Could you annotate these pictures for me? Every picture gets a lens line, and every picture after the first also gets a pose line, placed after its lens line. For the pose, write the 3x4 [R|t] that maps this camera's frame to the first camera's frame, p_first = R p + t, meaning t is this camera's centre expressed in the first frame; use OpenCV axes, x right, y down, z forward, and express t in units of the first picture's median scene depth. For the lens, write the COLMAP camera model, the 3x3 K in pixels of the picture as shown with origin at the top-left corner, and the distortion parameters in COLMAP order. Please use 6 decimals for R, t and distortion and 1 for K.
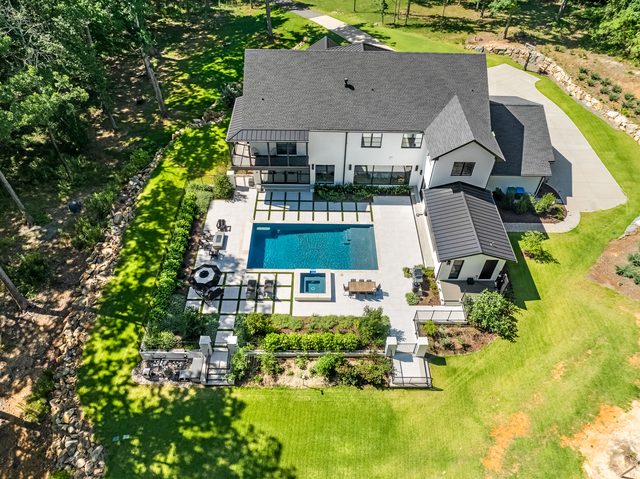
lens RADIAL K [[456.0, 0, 320.0], [0, 456.0, 239.5], [0, 0, 1]] dist [-0.041732, 0.008453]
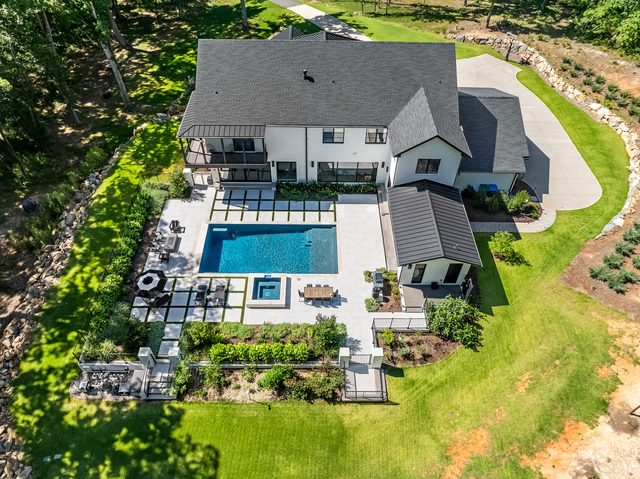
lens RADIAL K [[456.0, 0, 320.0], [0, 456.0, 239.5], [0, 0, 1]] dist [-0.041732, 0.008453]
pose [[0.999979, -0.004548, 0.004699, 0.085090], [0.004469, 0.999850, 0.016754, -0.019714], [-0.004774, -0.016733, 0.999849, 0.055852]]
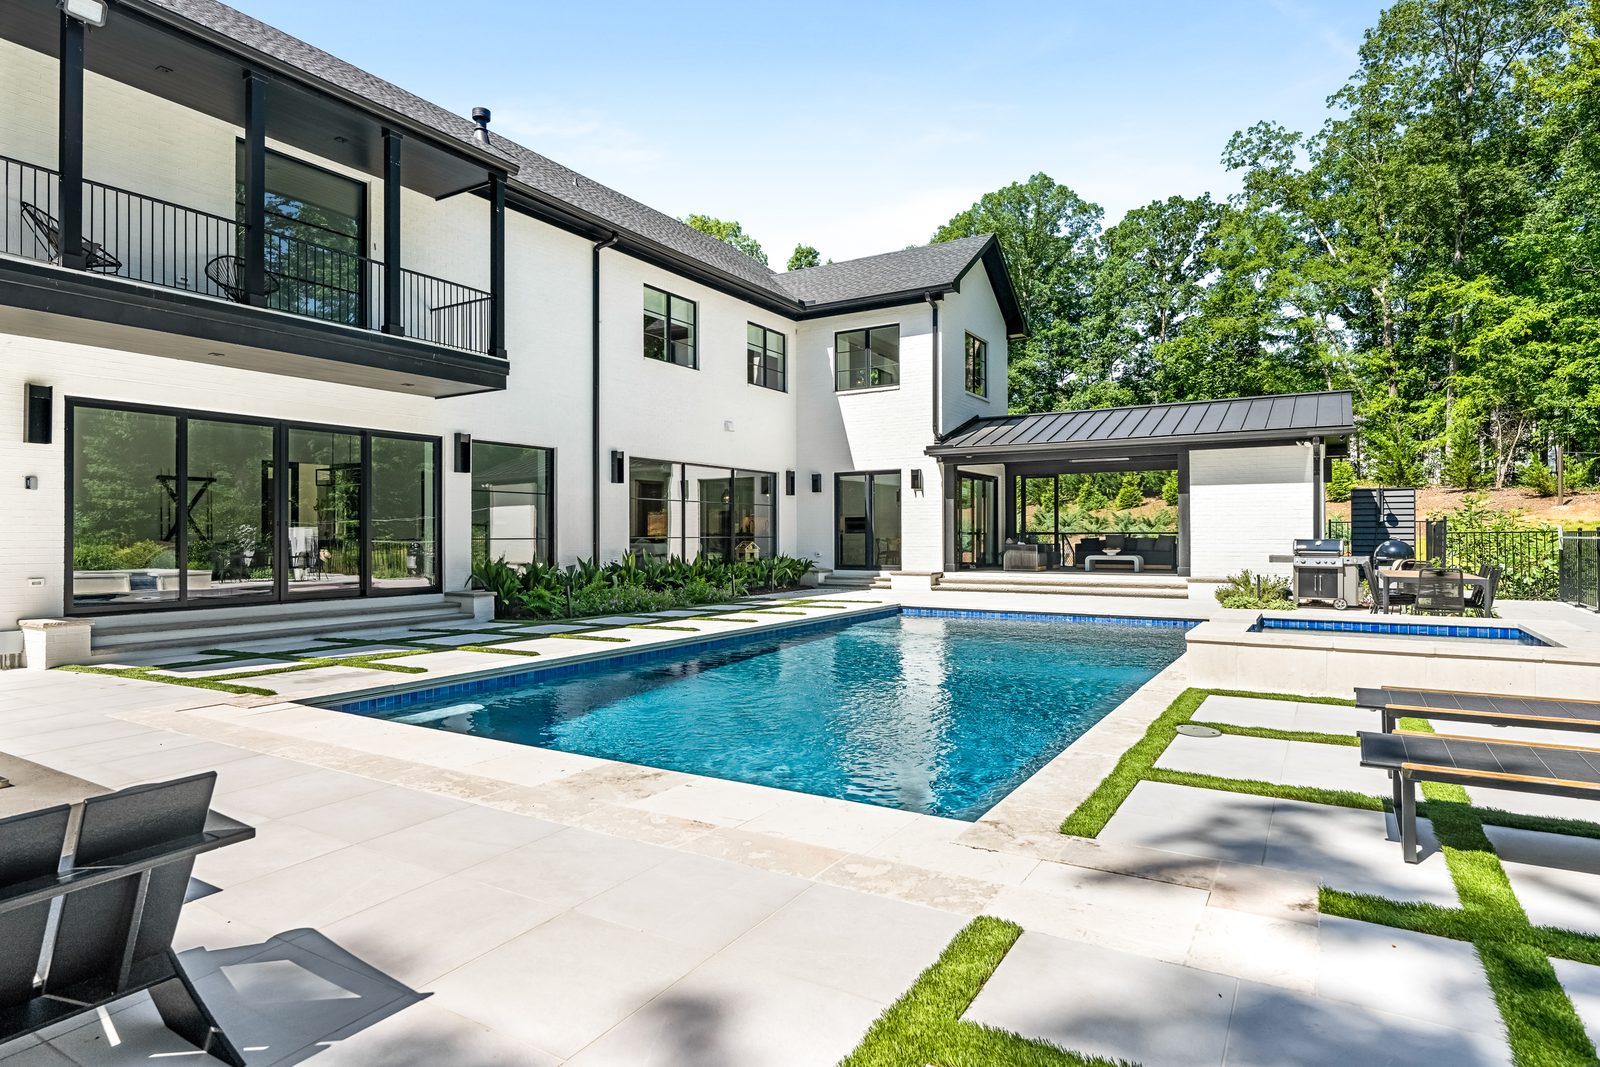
lens RADIAL K [[885.1, 0, 802.9], [0, 885.1, 511.6], [0, 0, 1]] dist [0.003671, -0.000191]
pose [[0.513297, 0.007296, 0.858180, -0.257688], [0.634470, 0.670132, -0.385189, 0.066956], [-0.577904, 0.742206, 0.339348, 0.927186]]
